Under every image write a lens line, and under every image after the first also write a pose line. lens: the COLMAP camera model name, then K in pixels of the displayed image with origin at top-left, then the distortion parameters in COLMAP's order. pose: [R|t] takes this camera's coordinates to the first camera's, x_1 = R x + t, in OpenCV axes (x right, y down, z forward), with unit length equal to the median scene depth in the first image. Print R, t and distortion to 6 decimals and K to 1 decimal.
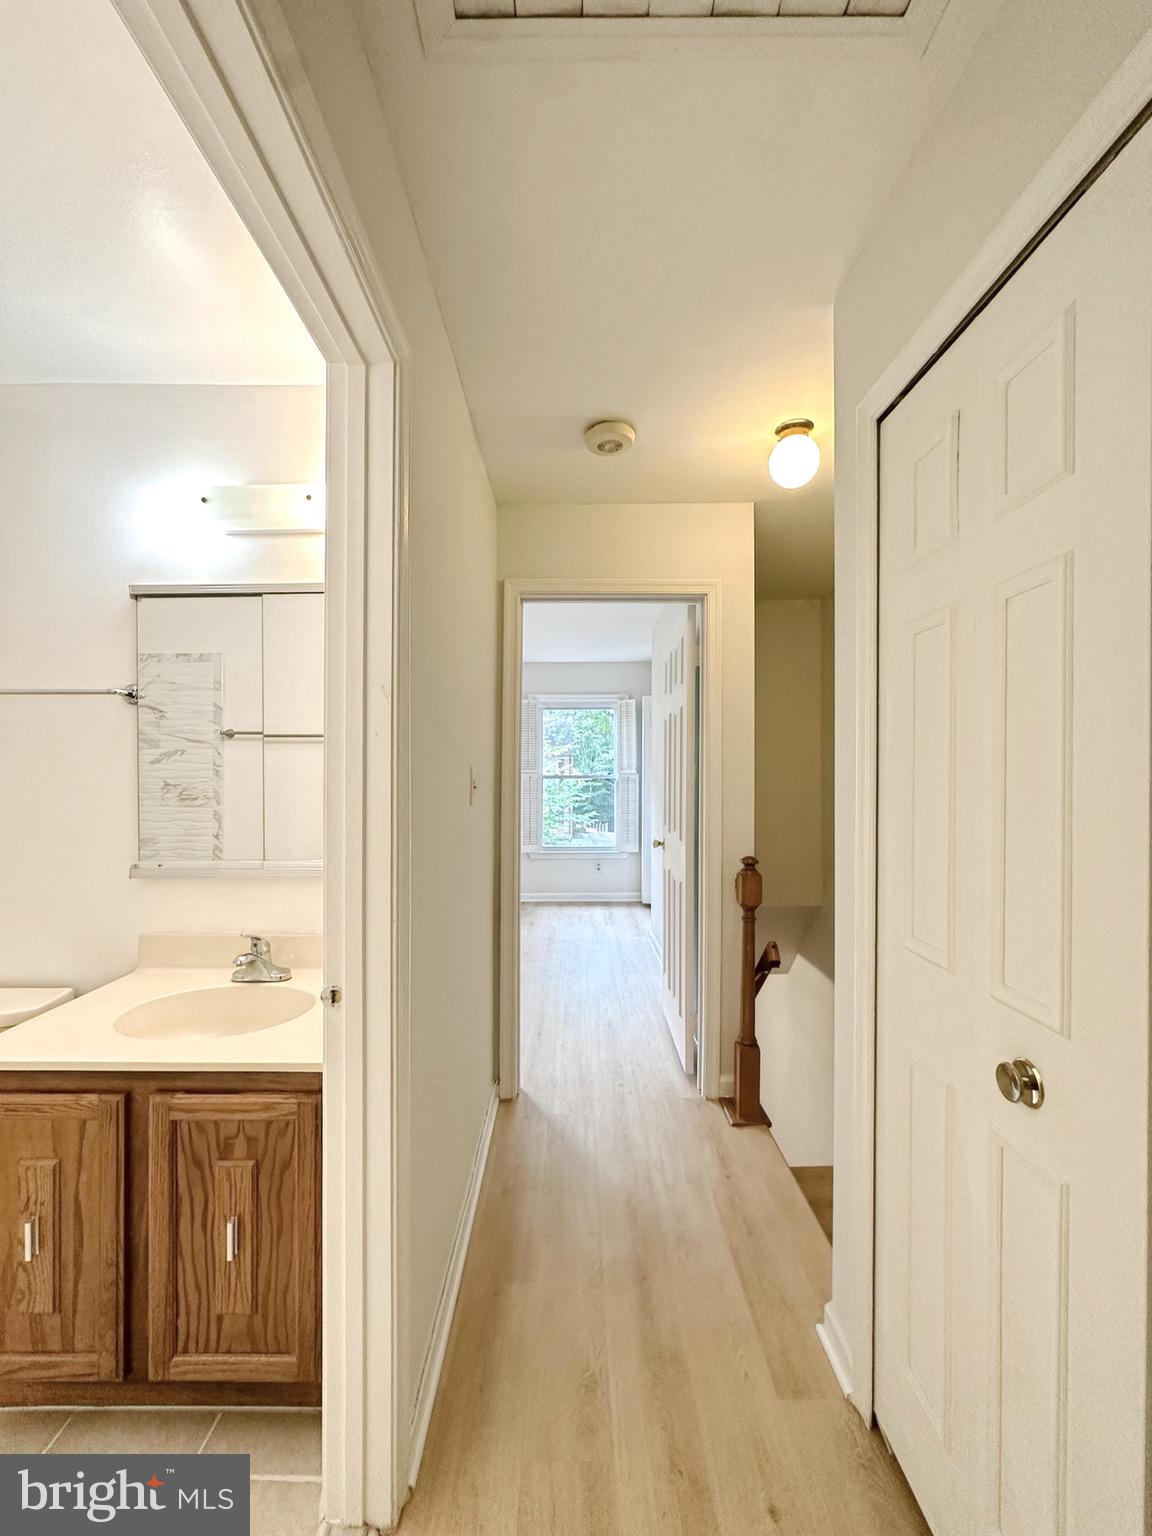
lens RADIAL K [[615.0, 0, 576.0], [0, 615.0, 768.0], [0, 0, 1]] dist [-0.004330, 0.000161]
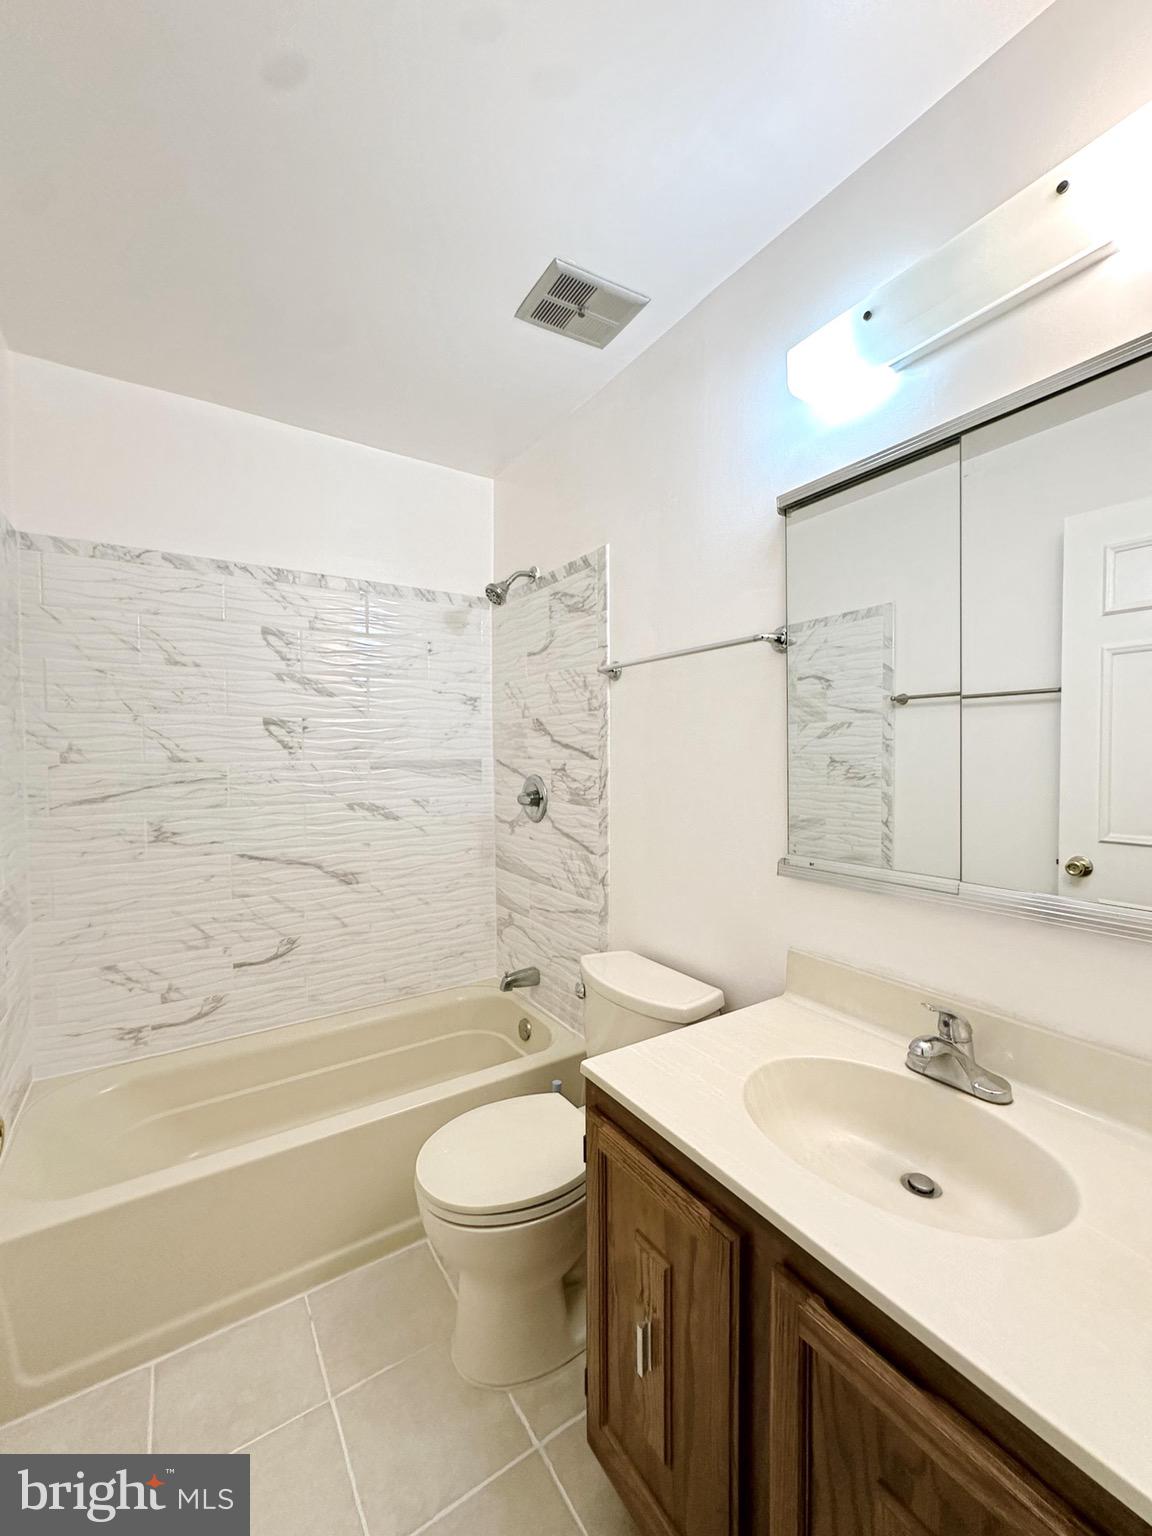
lens RADIAL K [[615.0, 0, 576.0], [0, 615.0, 768.0], [0, 0, 1]] dist [-0.004330, 0.000161]
pose [[0.542199, 0.017057, -0.840077, -0.120329], [0.008157, 0.999640, 0.025561, 0.012163], [0.840210, -0.020712, 0.541865, 0.206792]]
